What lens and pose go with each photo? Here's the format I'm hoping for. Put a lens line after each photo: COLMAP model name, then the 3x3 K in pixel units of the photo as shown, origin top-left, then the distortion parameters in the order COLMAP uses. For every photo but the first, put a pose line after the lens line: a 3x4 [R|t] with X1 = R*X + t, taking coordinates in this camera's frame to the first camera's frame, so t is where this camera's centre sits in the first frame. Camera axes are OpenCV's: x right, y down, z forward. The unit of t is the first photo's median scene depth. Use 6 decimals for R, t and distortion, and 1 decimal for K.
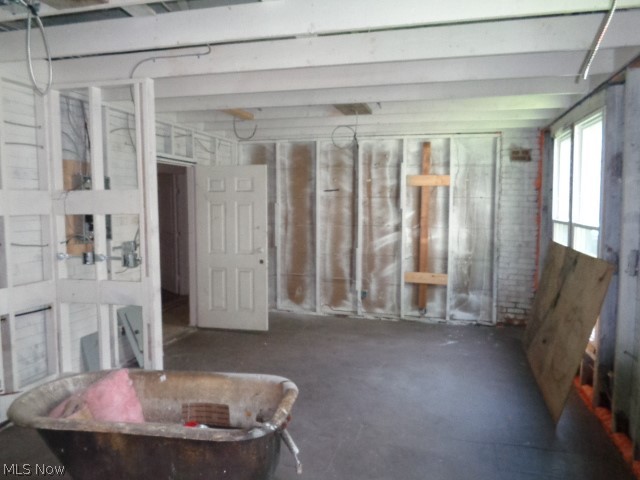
lens RADIAL K [[478.8, 0, 320.0], [0, 478.8, 240.0], [0, 0, 1]] dist [-0.003339, -0.000640]
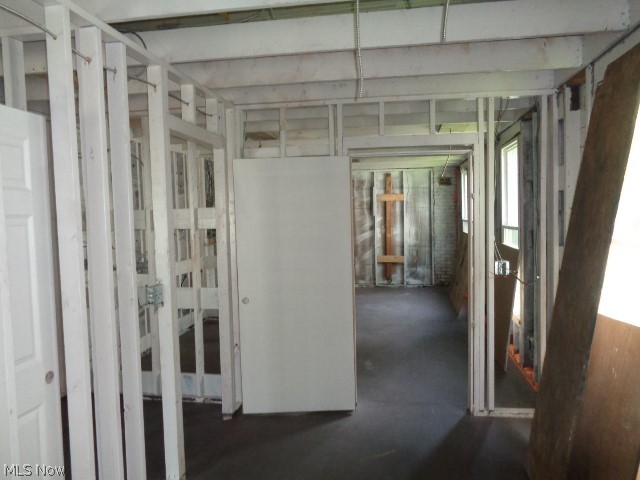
lens RADIAL K [[478.8, 0, 320.0], [0, 478.8, 240.0], [0, 0, 1]] dist [-0.003339, -0.000640]
pose [[0.996607, -0.027710, 0.077504, -0.133709], [0.029604, 0.999288, -0.023403, 0.047145], [-0.076800, 0.025618, 0.996717, -0.565619]]
